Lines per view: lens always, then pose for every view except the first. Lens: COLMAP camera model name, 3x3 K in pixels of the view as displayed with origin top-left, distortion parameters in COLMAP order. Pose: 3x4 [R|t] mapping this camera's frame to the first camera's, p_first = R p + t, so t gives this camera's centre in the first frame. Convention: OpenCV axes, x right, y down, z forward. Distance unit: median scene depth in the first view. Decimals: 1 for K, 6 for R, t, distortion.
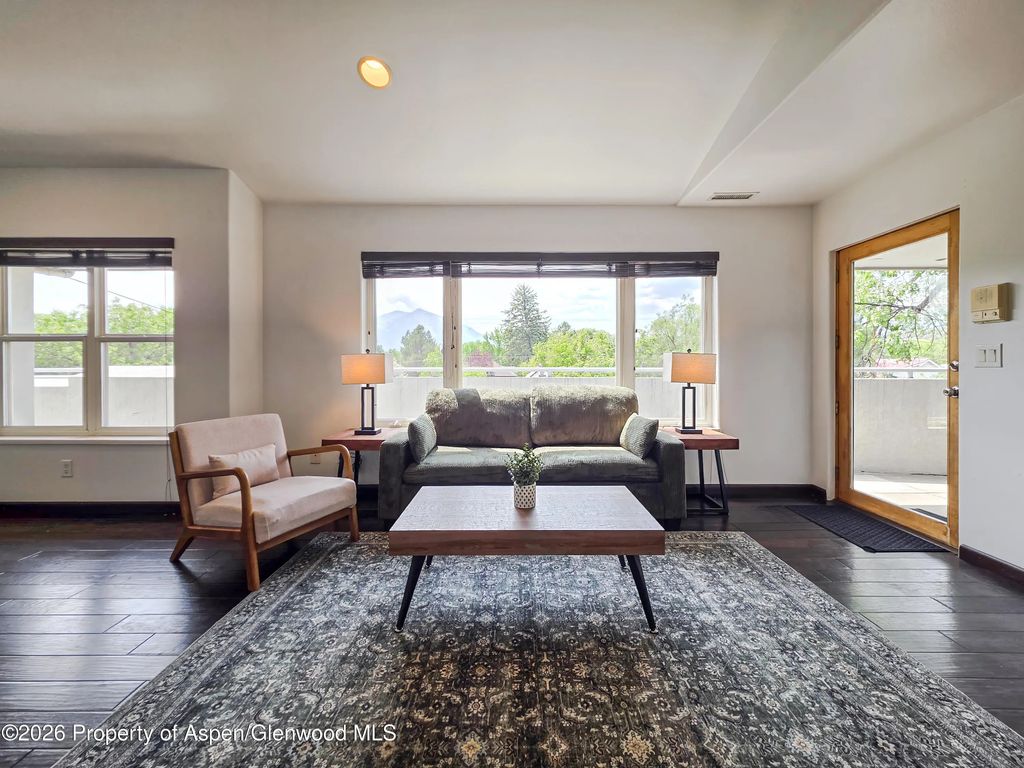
lens RADIAL K [[410.9, 0, 513.0], [0, 410.9, 368.1], [0, 0, 1]] dist [-0.000983, -0.000127]
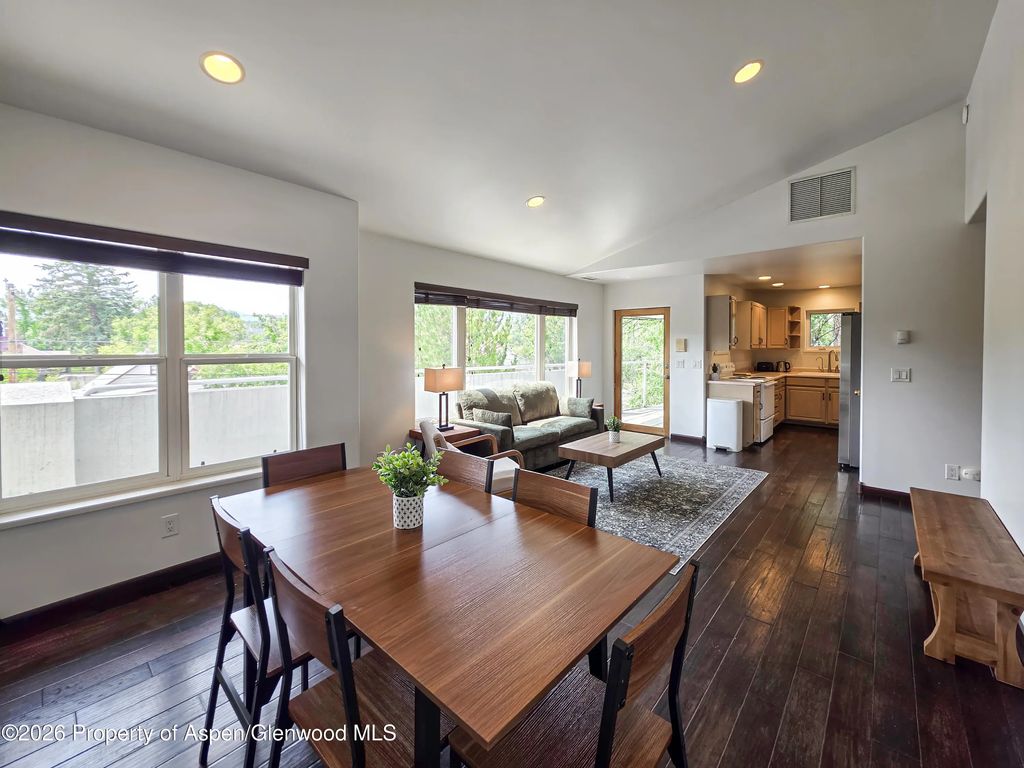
lens RADIAL K [[419.6, 0, 515.5], [0, 419.6, 355.5], [0, 0, 1]] dist [-0.000557, -0.000056]
pose [[0.667514, -0.012719, 0.744488, -1.200971], [0.005060, 0.999908, 0.012546, -0.089723], [-0.744580, -0.004608, 0.667518, -0.046854]]
